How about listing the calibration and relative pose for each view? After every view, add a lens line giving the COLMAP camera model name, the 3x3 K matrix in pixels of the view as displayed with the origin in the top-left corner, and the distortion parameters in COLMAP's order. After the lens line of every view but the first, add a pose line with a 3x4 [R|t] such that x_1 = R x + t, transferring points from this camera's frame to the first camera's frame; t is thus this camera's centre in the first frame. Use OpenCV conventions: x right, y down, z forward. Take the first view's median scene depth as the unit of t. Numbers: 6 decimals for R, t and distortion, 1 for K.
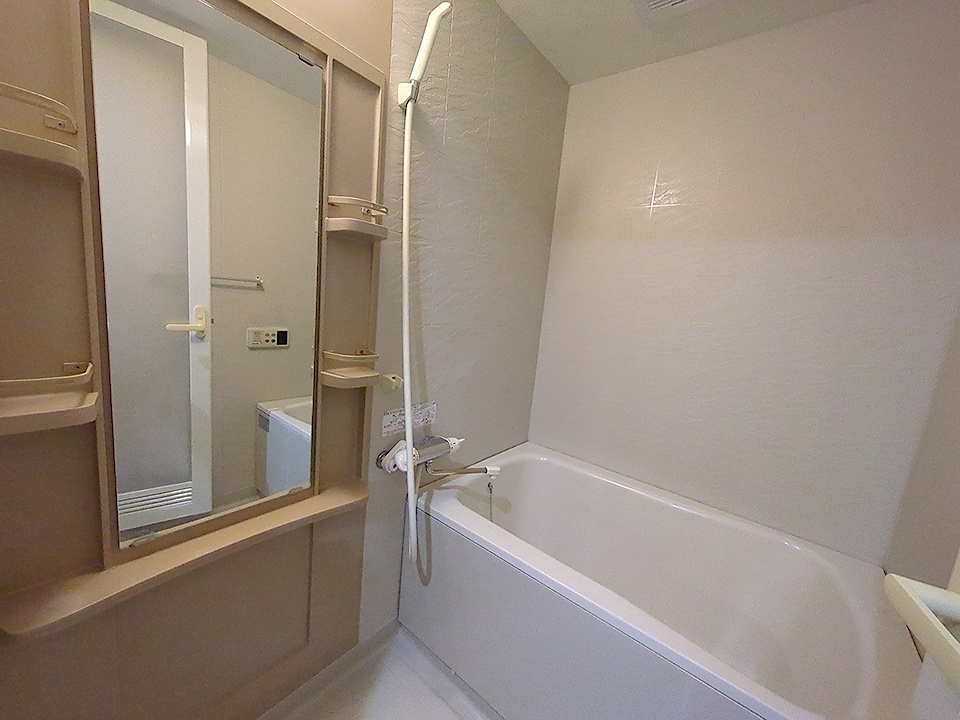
lens RADIAL K [[383.4, 0, 478.8], [0, 383.4, 361.9], [0, 0, 1]] dist [0.002875, 0.001319]
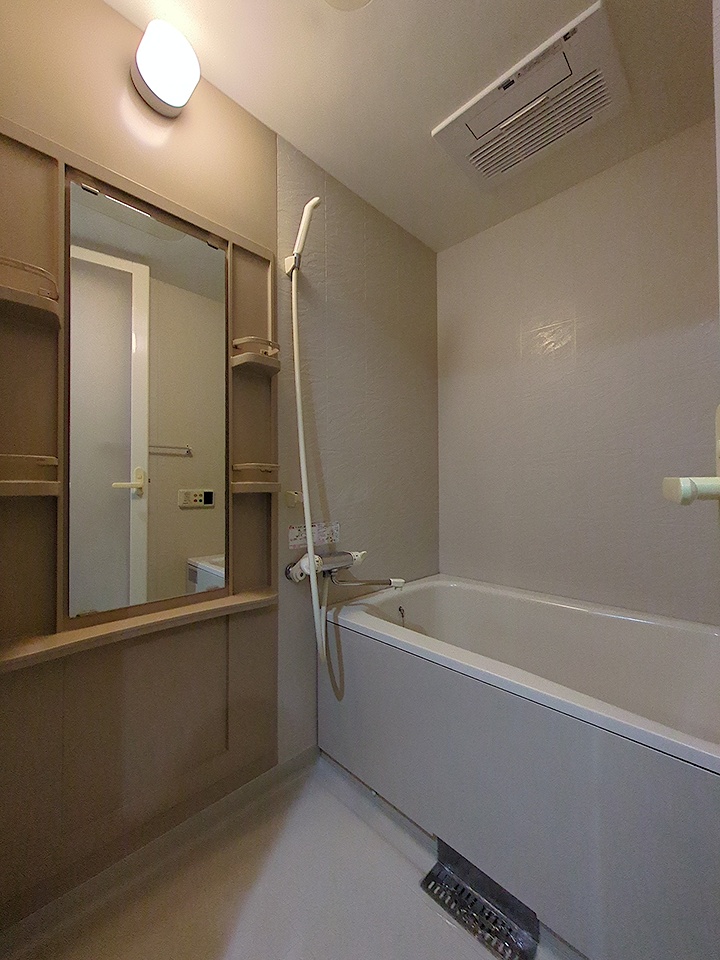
lens RADIAL K [[383.4, 0, 362.1], [0, 383.4, 480.9], [0, 0, 1]] dist [0.002875, 0.001319]
pose [[0.989788, -0.100555, -0.101039, 0.083396], [0.081491, 0.980703, -0.177708, 0.208684], [0.116959, 0.167660, 0.978882, -0.083894]]
